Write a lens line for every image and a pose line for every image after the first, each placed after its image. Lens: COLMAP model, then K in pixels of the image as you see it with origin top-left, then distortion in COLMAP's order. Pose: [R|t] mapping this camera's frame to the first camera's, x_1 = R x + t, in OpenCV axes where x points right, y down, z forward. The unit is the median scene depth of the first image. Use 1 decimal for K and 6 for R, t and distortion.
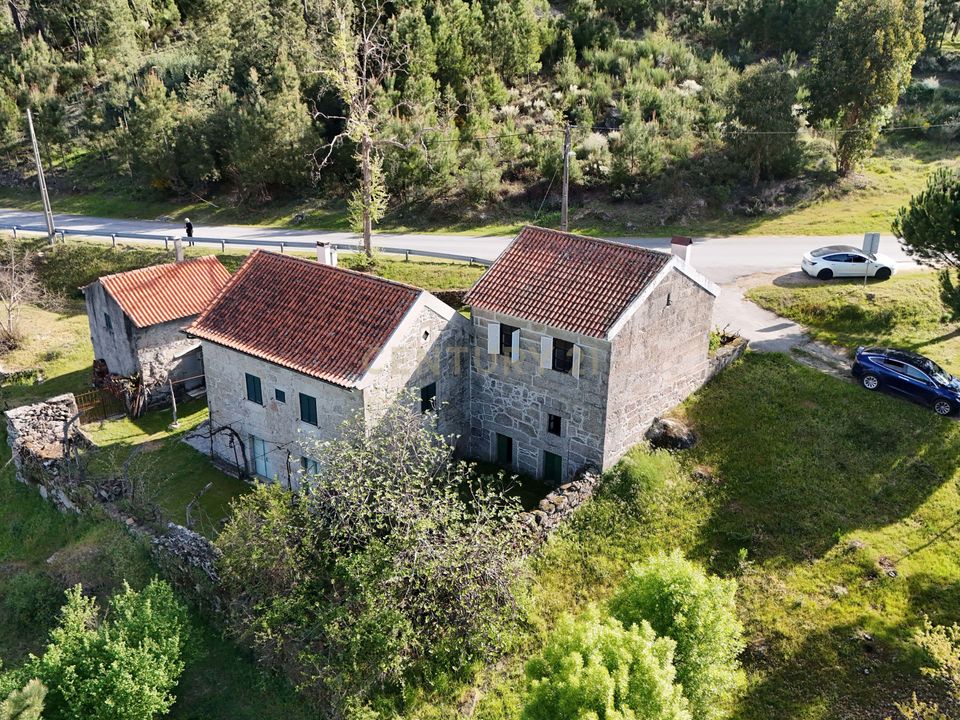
lens RADIAL K [[945.3, 0, 480.0], [0, 945.3, 360.0], [0, 0, 1]] dist [0.069972, -0.011190]
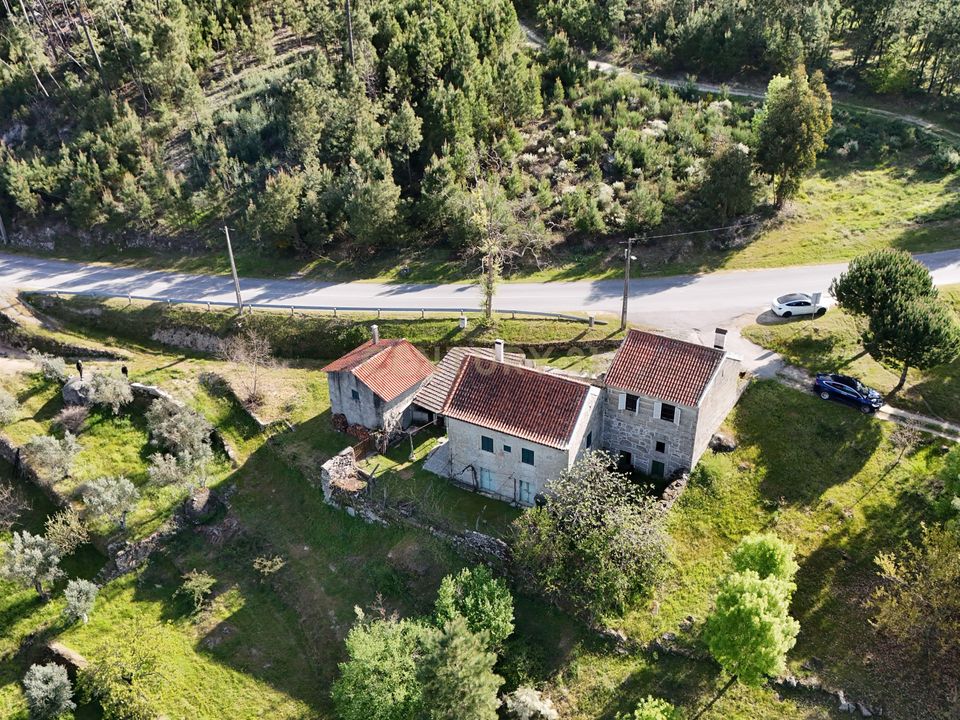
lens RADIAL K [[945.3, 0, 480.0], [0, 945.3, 360.0], [0, 0, 1]] dist [0.069972, -0.011190]
pose [[0.988046, -0.099043, 0.118132, -0.400854], [0.080497, 0.985008, 0.152575, -0.348499], [-0.131473, -0.141242, 0.981206, -0.595906]]
